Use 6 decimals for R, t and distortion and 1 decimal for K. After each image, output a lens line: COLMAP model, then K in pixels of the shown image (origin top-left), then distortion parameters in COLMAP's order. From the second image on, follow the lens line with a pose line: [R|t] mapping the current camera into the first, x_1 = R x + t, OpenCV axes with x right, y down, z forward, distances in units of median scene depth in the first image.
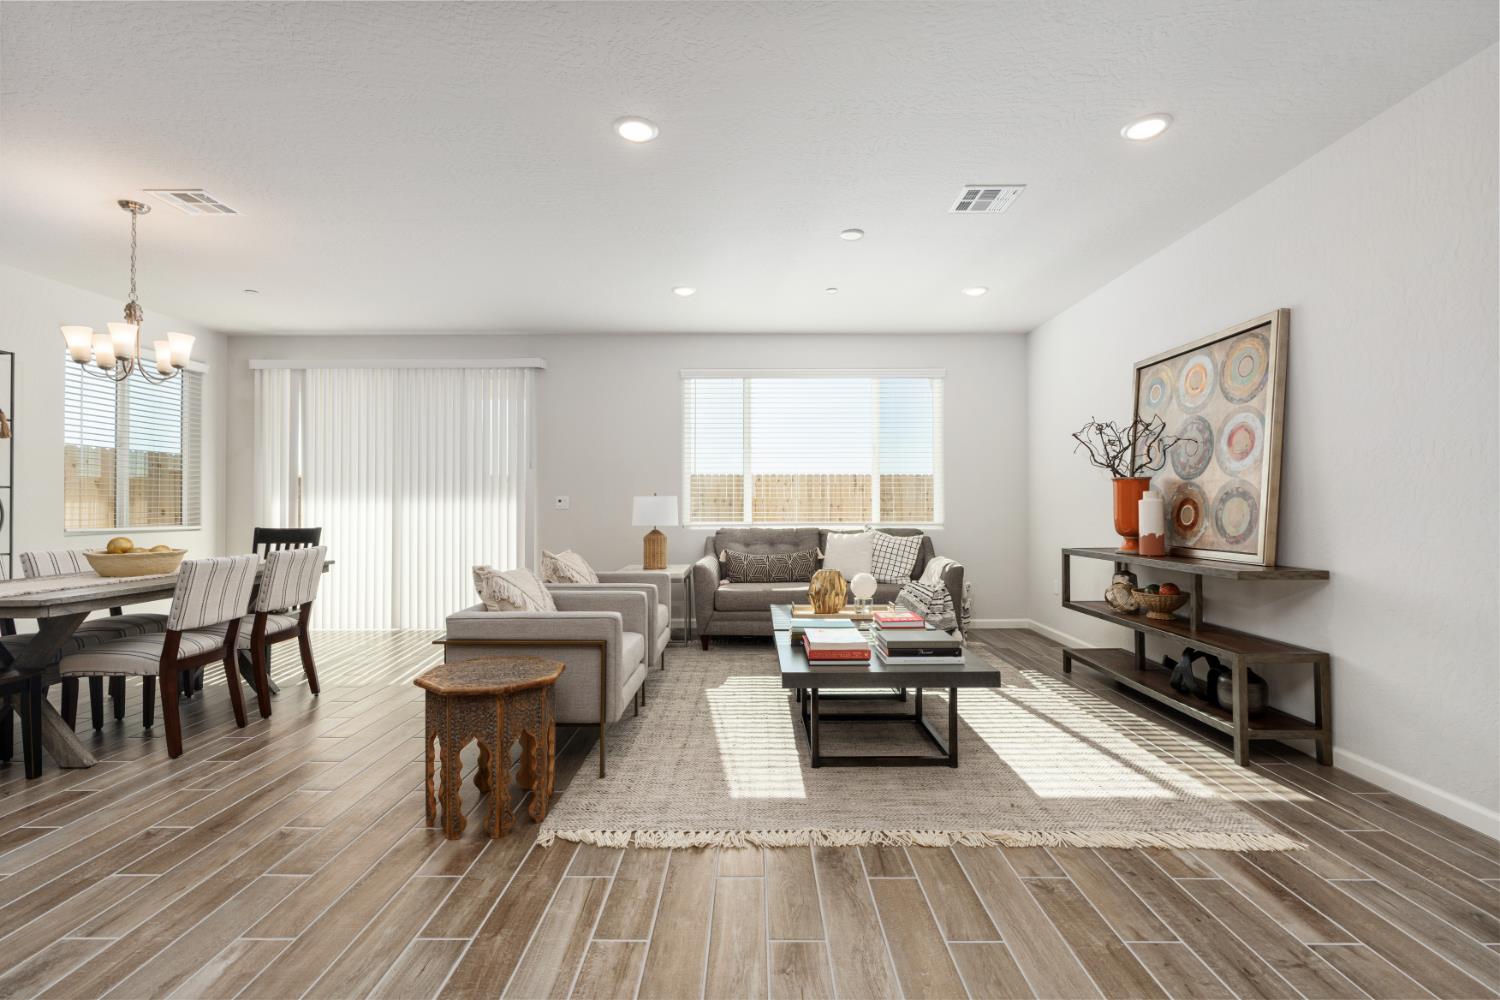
lens RADIAL K [[672.1, 0, 746.8], [0, 672.1, 492.4], [0, 0, 1]] dist [-0.002555, -0.000144]
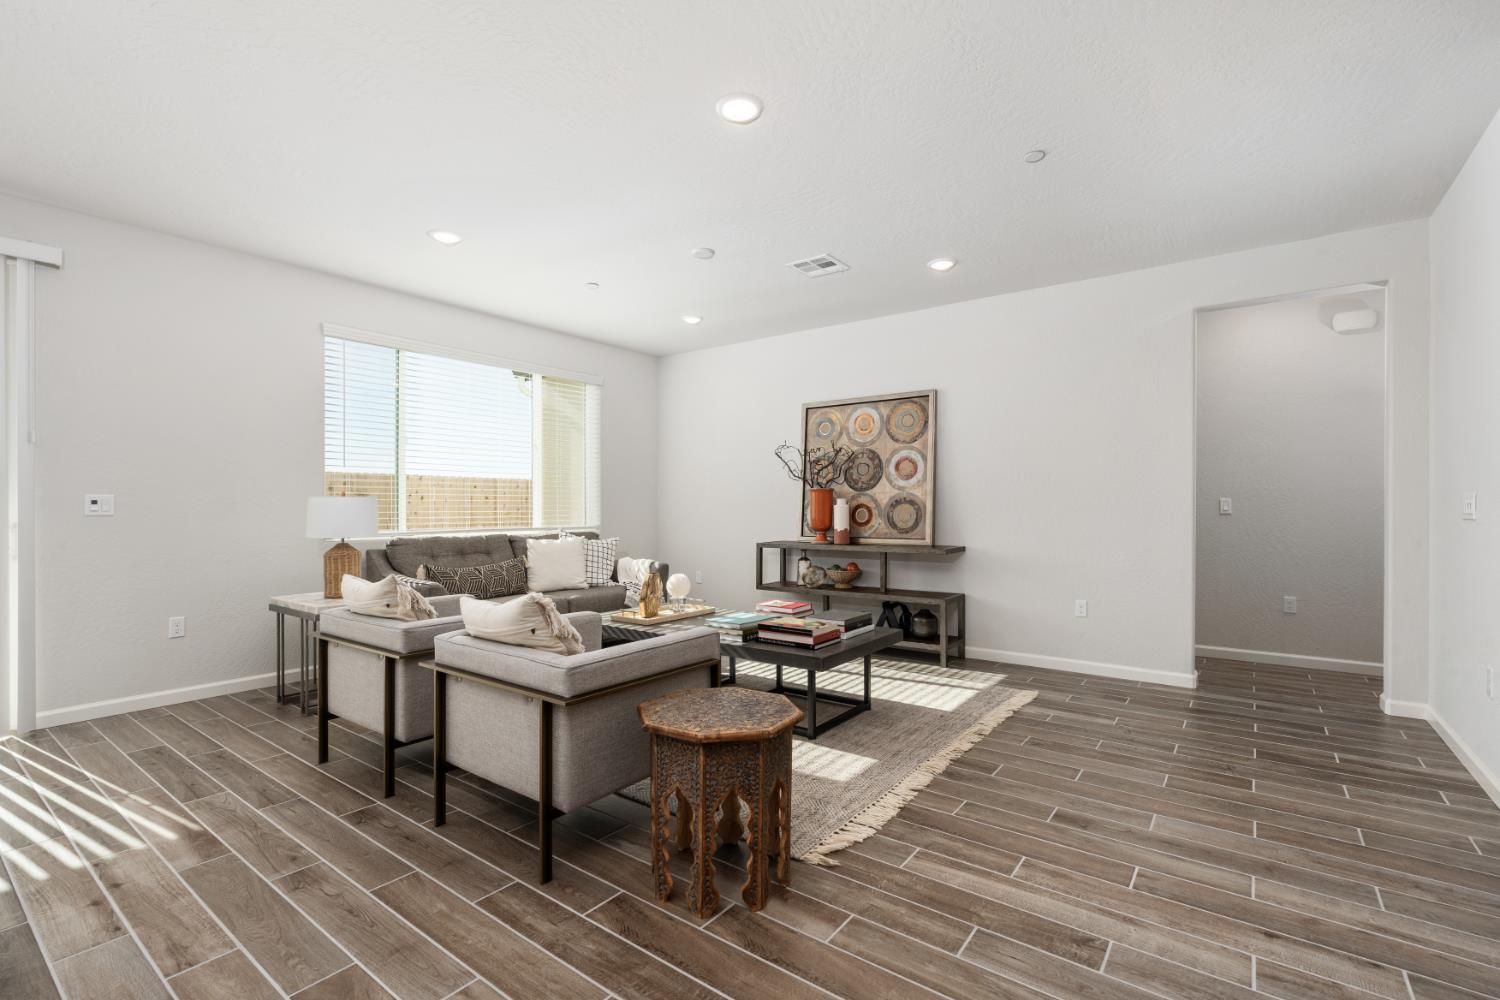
lens RADIAL K [[679.8, 0, 754.2], [0, 679.8, 506.5], [0, 0, 1]] dist [-0.001928, 0.000055]
pose [[0.589424, 0.002681, 0.807819, -0.728444], [-0.015245, 0.999853, 0.007805, 0.006691], [-0.807680, -0.016916, 0.589379, 0.334314]]
